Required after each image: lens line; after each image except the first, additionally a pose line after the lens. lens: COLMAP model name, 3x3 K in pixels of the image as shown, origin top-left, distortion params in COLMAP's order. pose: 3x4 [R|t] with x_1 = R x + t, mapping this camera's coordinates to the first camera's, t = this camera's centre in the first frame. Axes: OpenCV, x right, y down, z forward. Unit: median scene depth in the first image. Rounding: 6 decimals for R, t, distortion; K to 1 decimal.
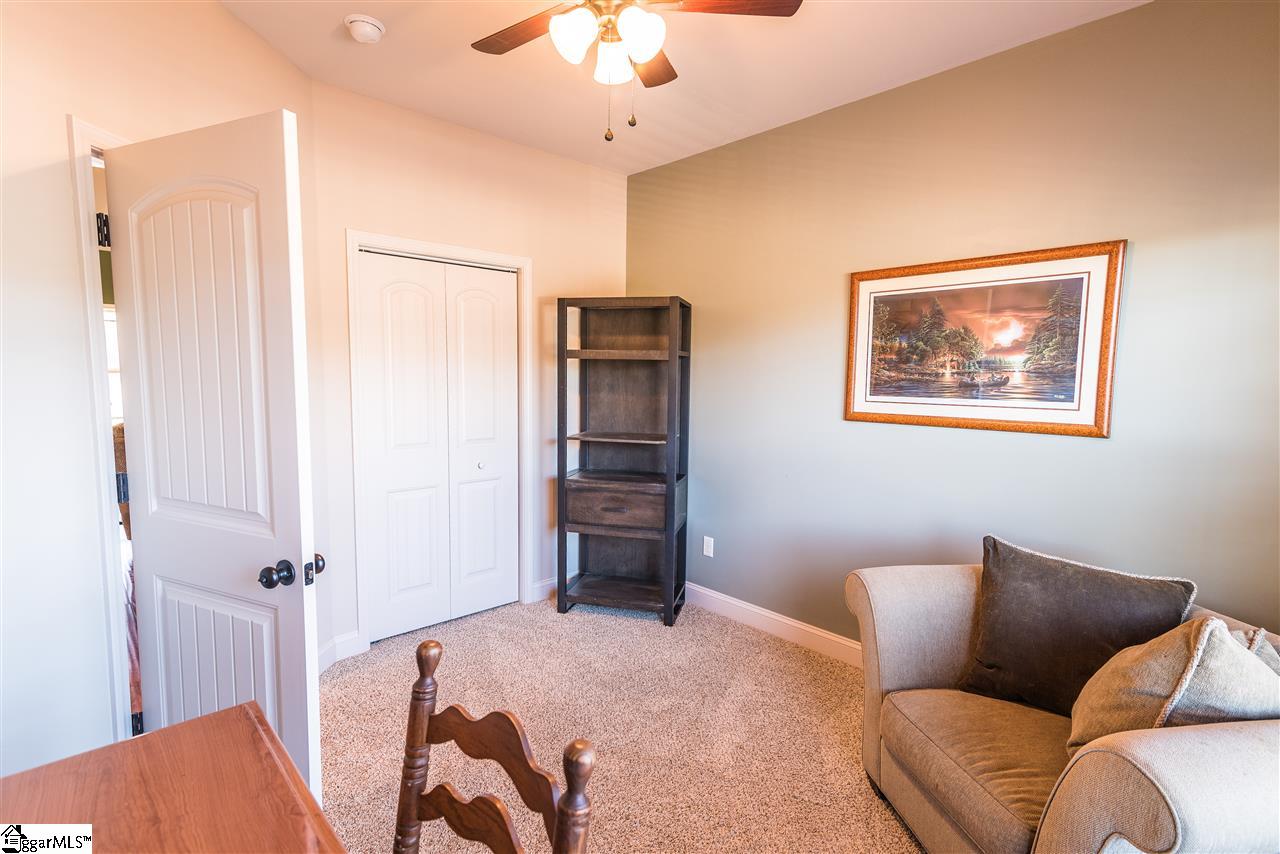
lens RADIAL K [[577.1, 0, 640.0], [0, 577.1, 427.0], [0, 0, 1]] dist [0.050370, 0.000381]
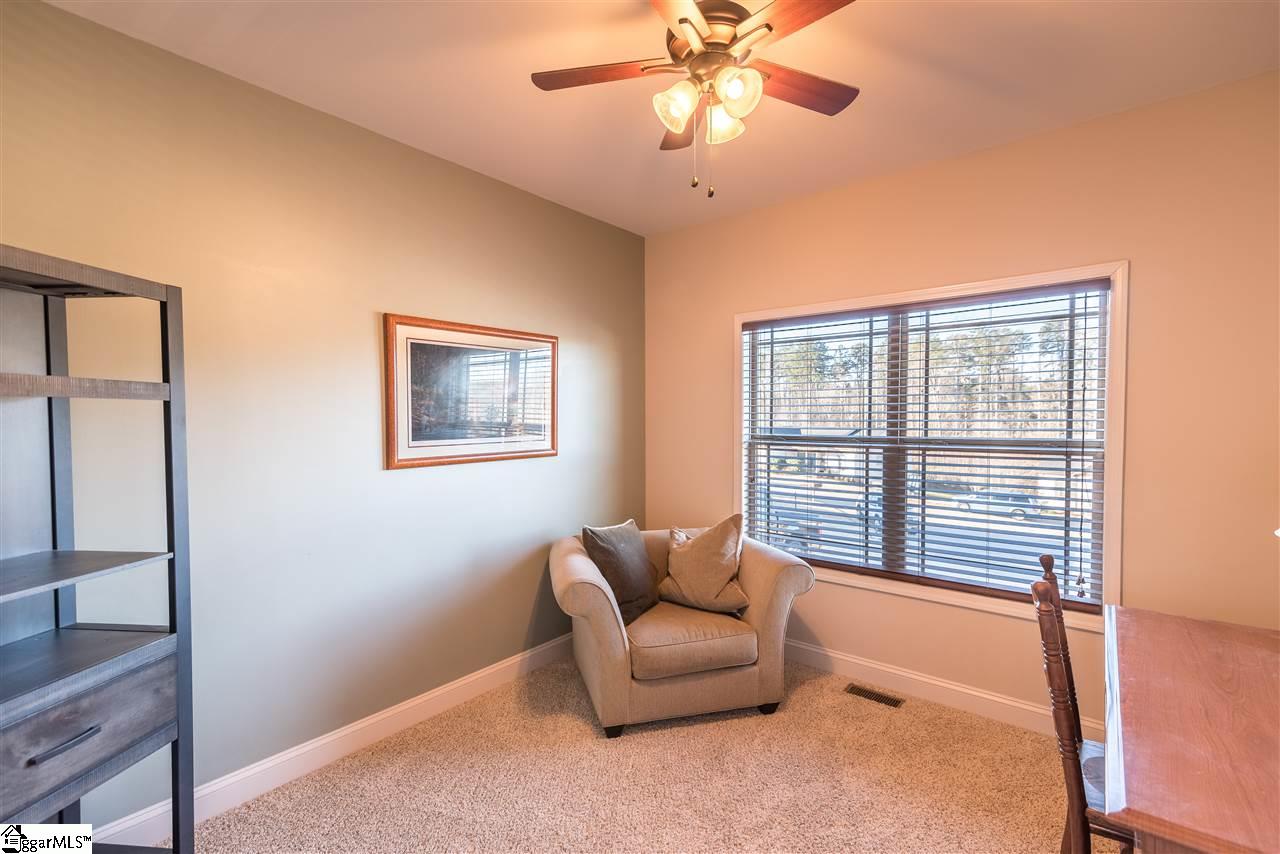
lens RADIAL K [[577.1, 0, 640.0], [0, 577.1, 427.0], [0, 0, 1]] dist [0.050370, 0.000381]
pose [[-0.058502, -0.047111, 0.997175, -0.604293], [0.094575, 0.994132, 0.052516, -0.092303], [-0.993797, 0.097381, -0.053703, 0.661259]]
